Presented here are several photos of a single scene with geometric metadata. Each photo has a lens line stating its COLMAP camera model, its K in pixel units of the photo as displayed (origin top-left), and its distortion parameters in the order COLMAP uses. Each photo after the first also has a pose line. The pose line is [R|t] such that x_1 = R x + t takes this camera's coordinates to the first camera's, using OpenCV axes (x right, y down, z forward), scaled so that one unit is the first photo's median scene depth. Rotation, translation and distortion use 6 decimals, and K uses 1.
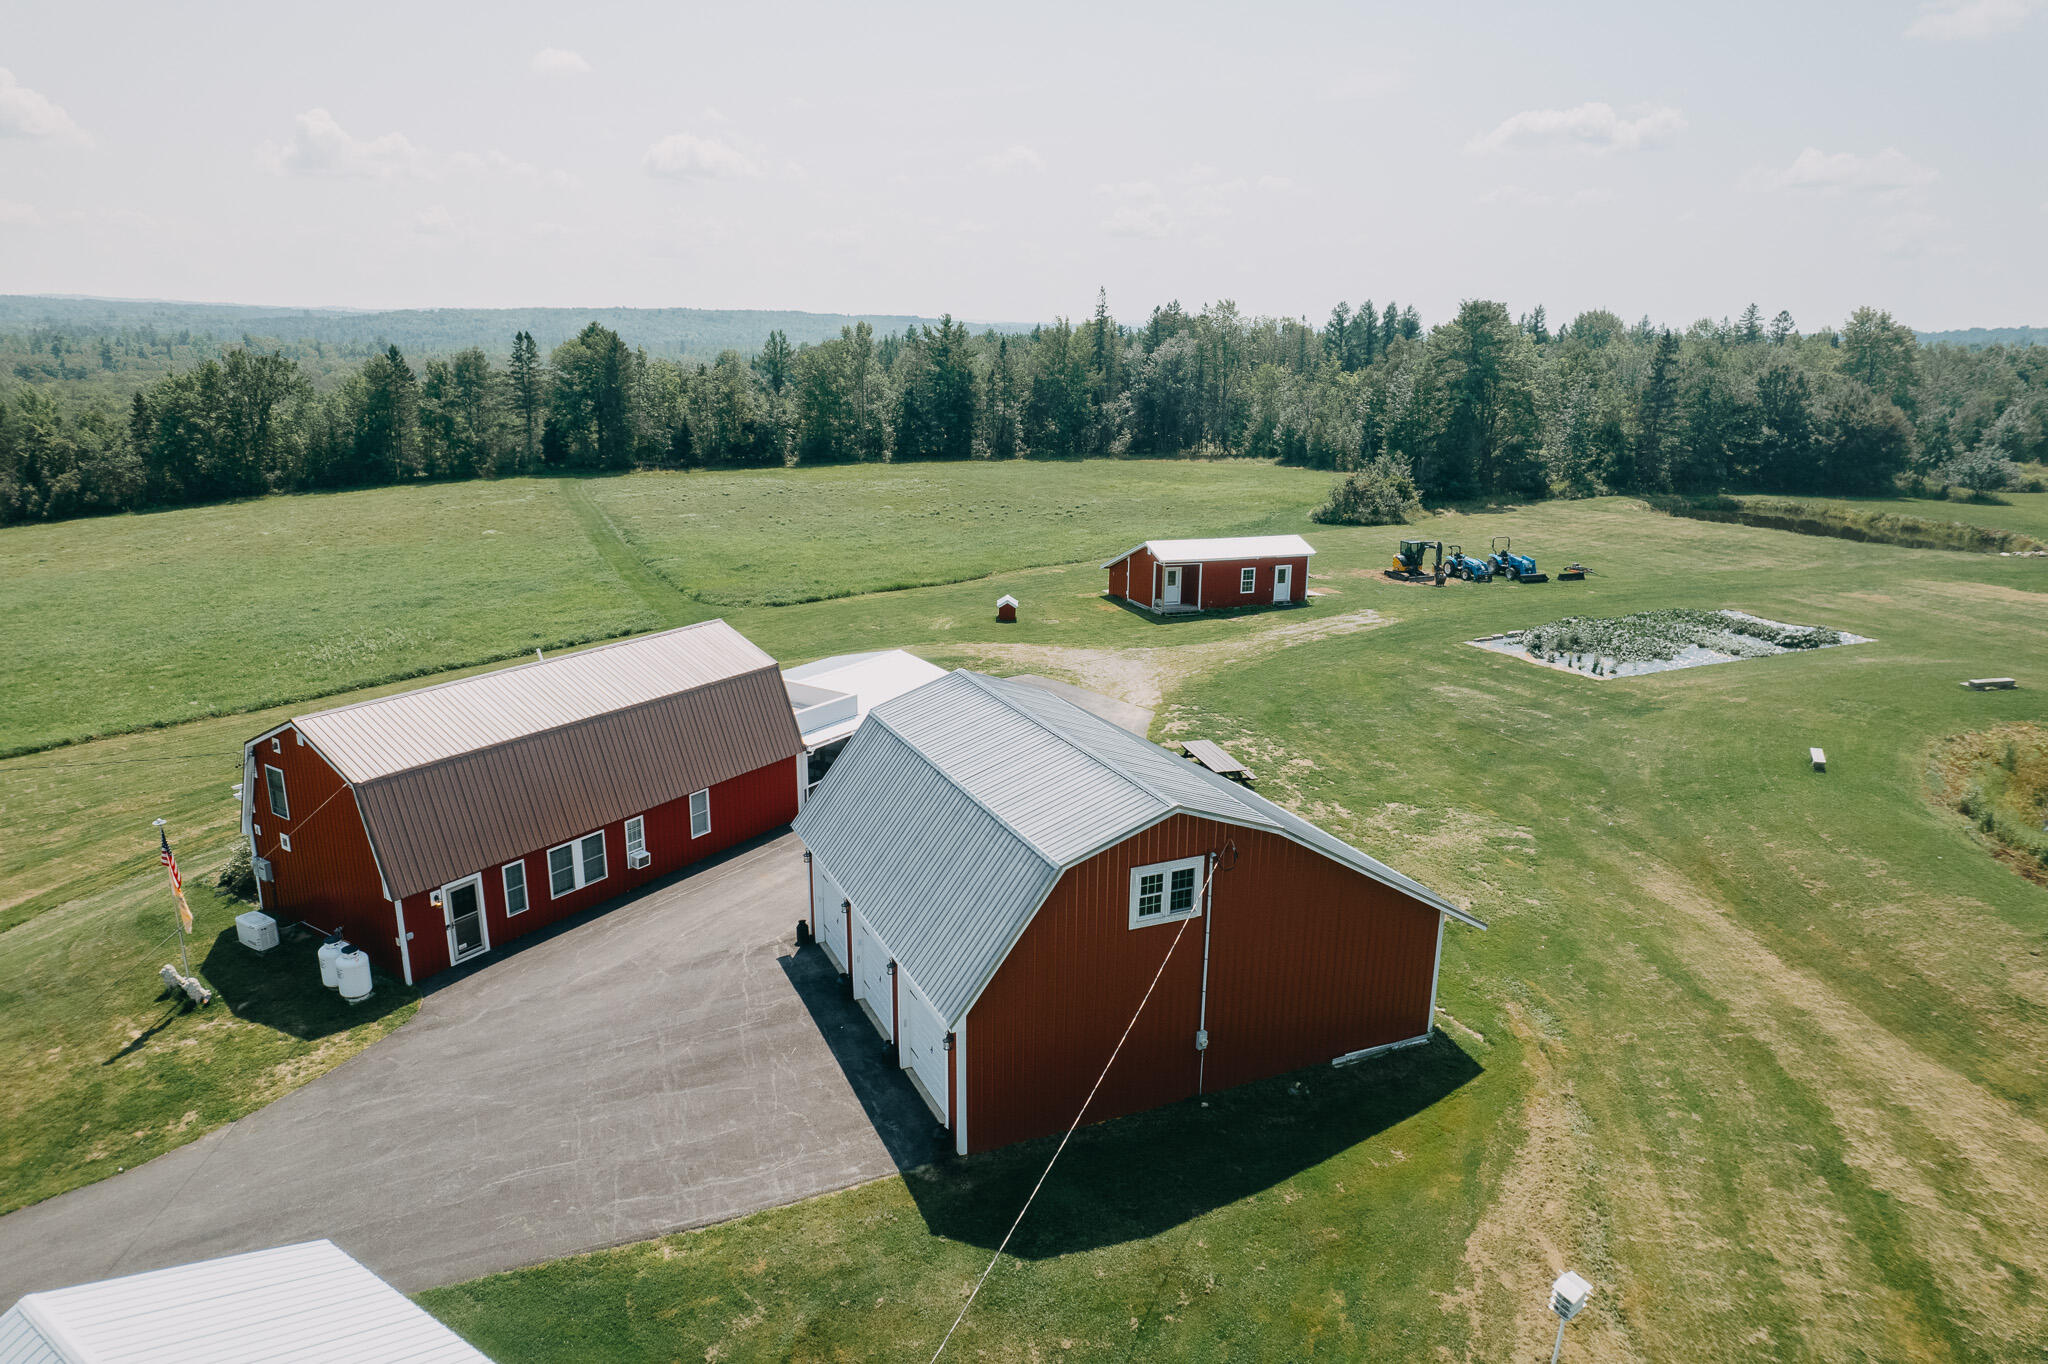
lens RADIAL K [[1288.0, 0, 1010.2], [0, 1288.0, 678.9], [0, 0, 1]] dist [-0.071153, 0.063045]
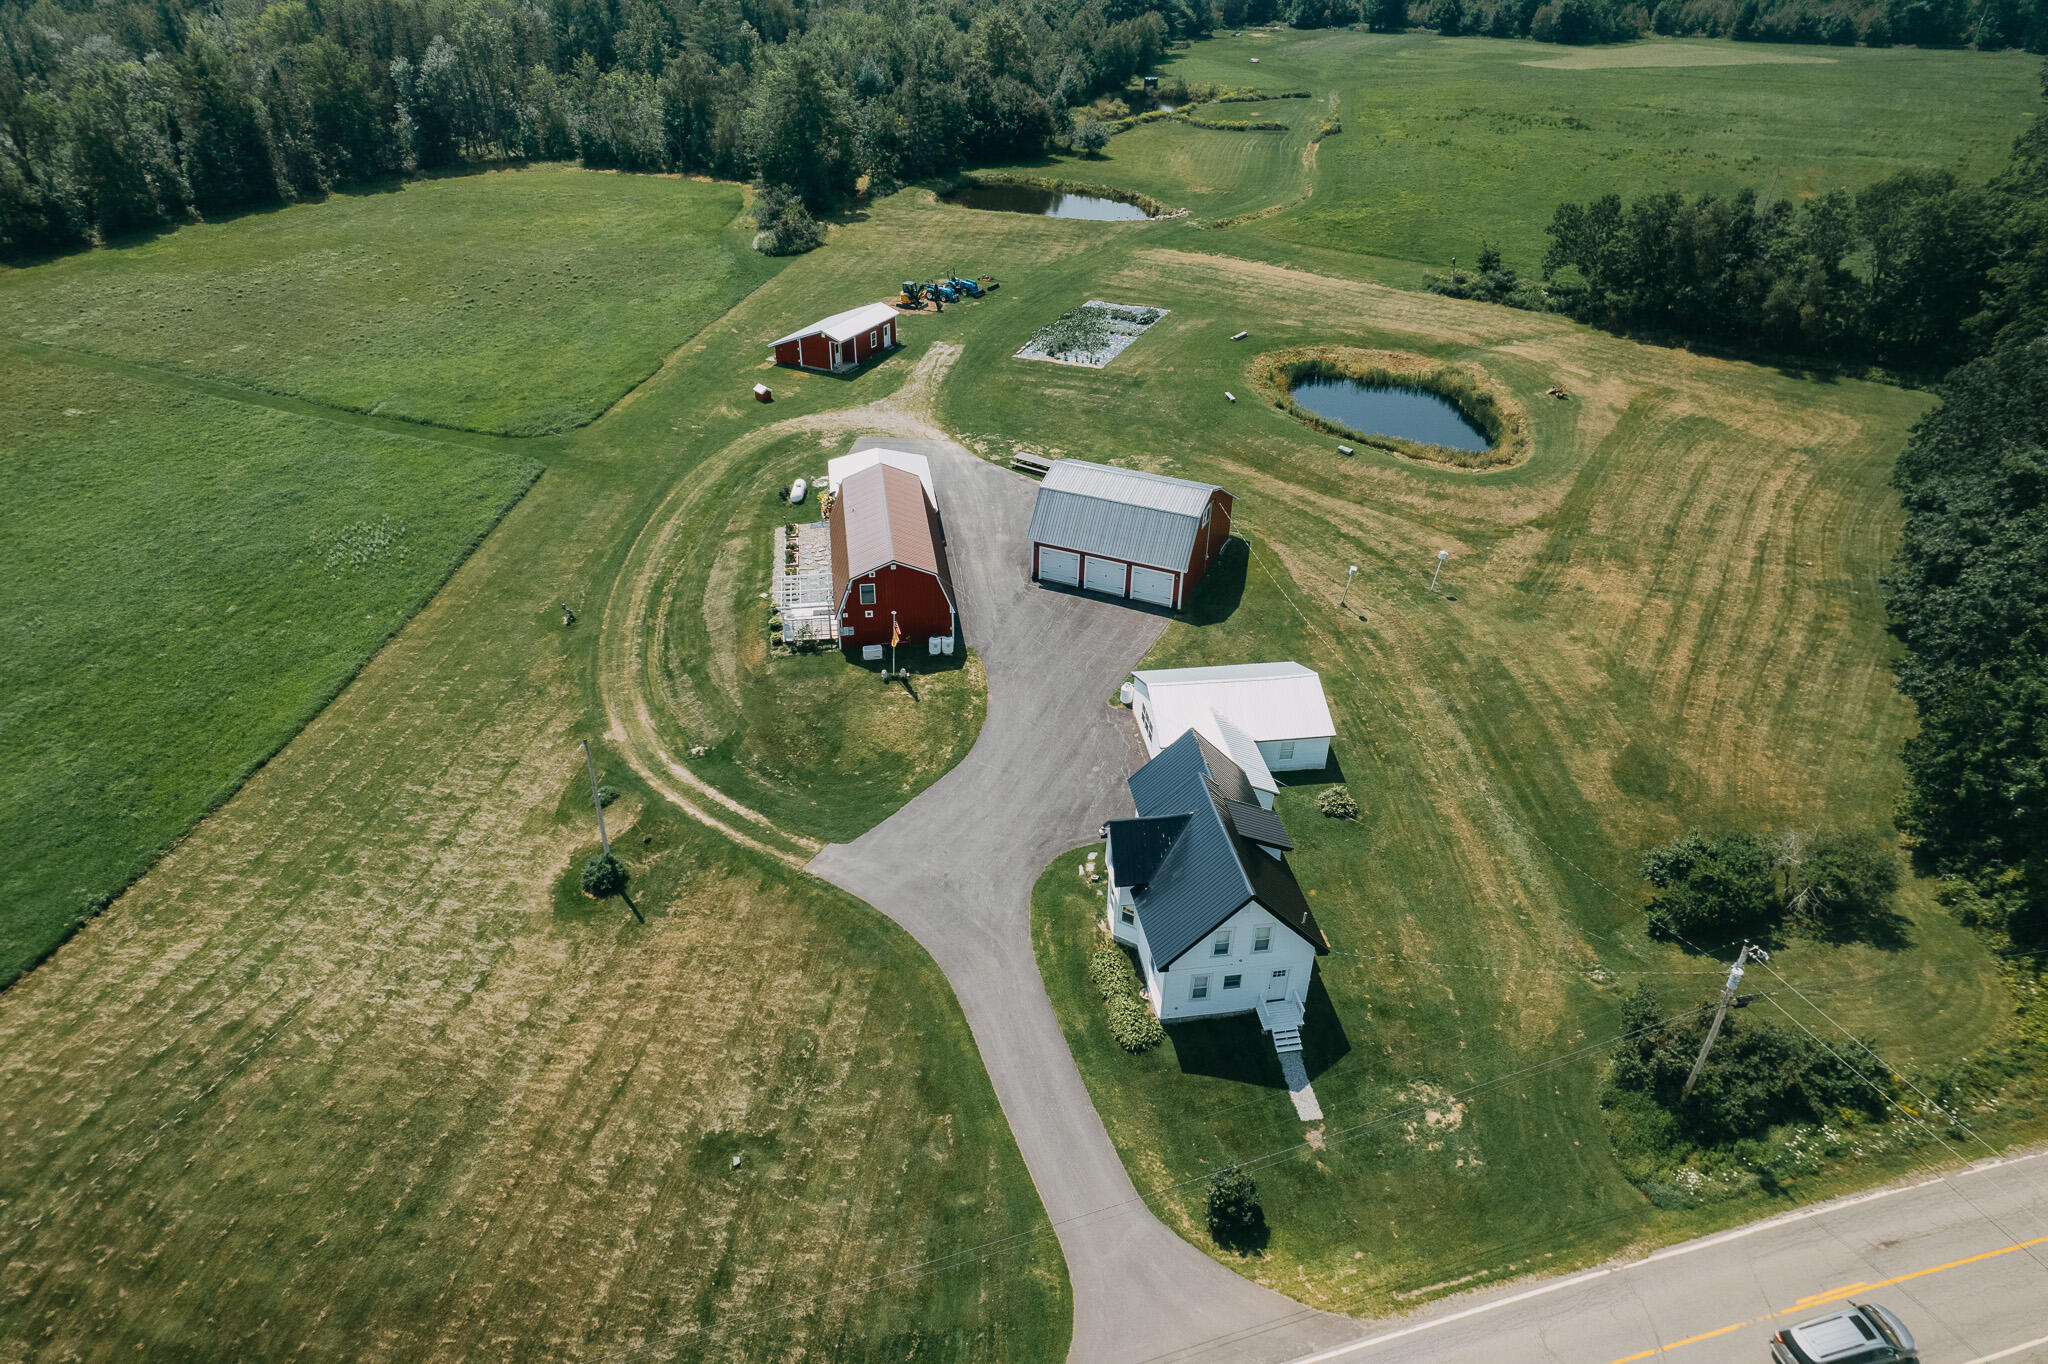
lens RADIAL K [[1288.0, 0, 1016.5], [0, 1288.0, 696.7], [0, 0, 1]] dist [-0.071153, 0.063045]
pose [[0.738000, -0.374124, 0.561593, -0.891583], [0.169927, 0.908452, 0.381891, -0.296538], [-0.653055, -0.186406, 0.734011, -0.468796]]
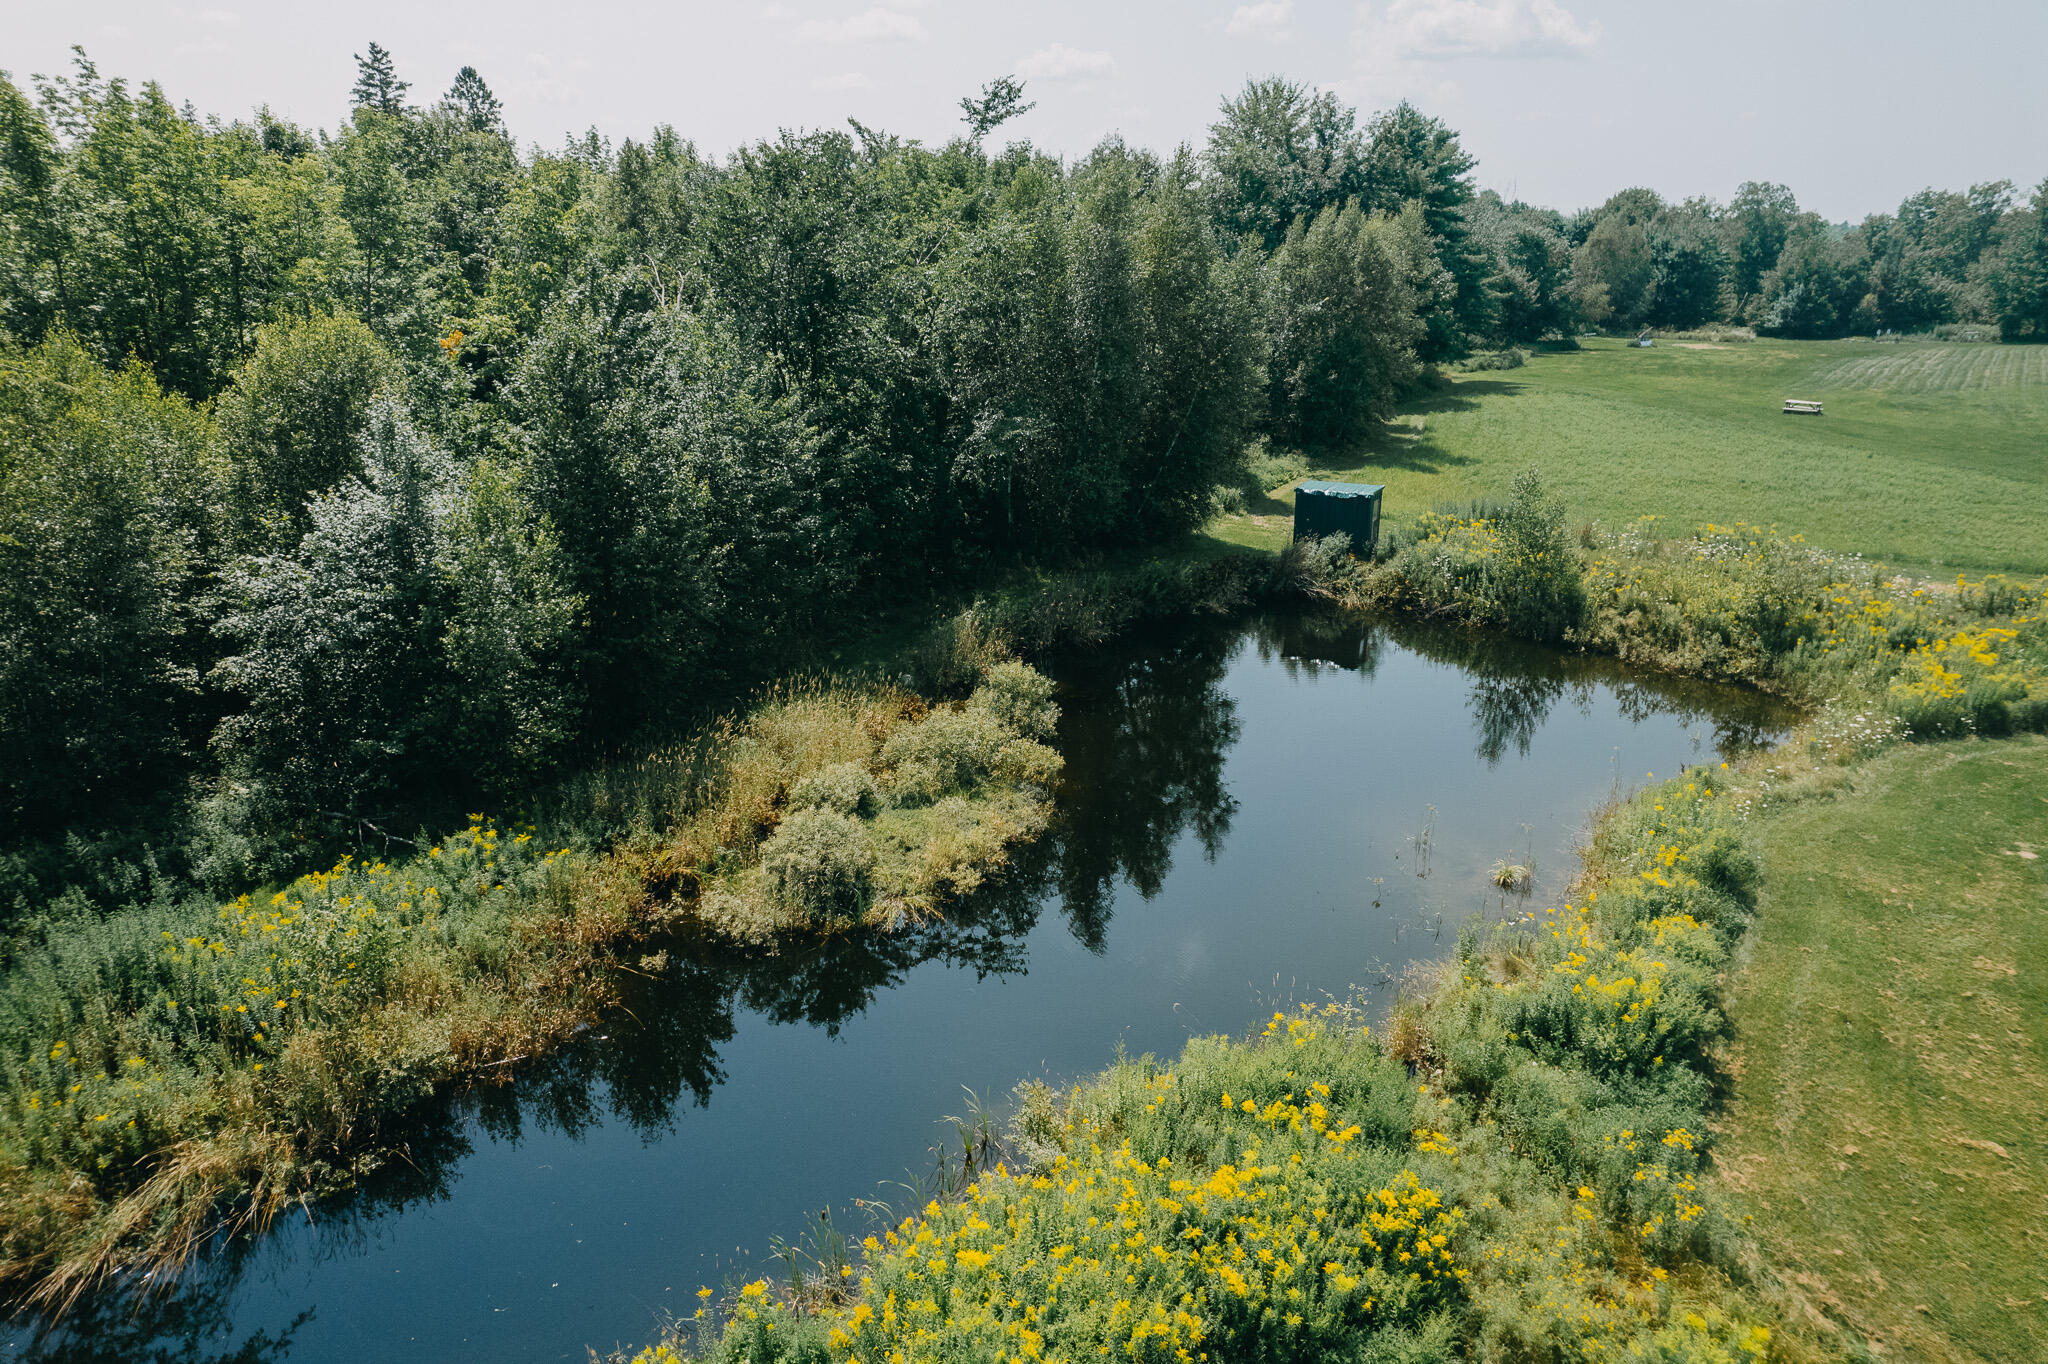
lens RADIAL K [[1288.0, 0, 1025.9], [0, 1288.0, 681.0], [0, 0, 1]] dist [-0.071153, 0.063045]
pose [[0.862570, -0.173662, 0.475200, 1.945501], [0.136622, 0.984303, 0.111721, -0.466149], [-0.487143, -0.031445, 0.872756, 2.068442]]
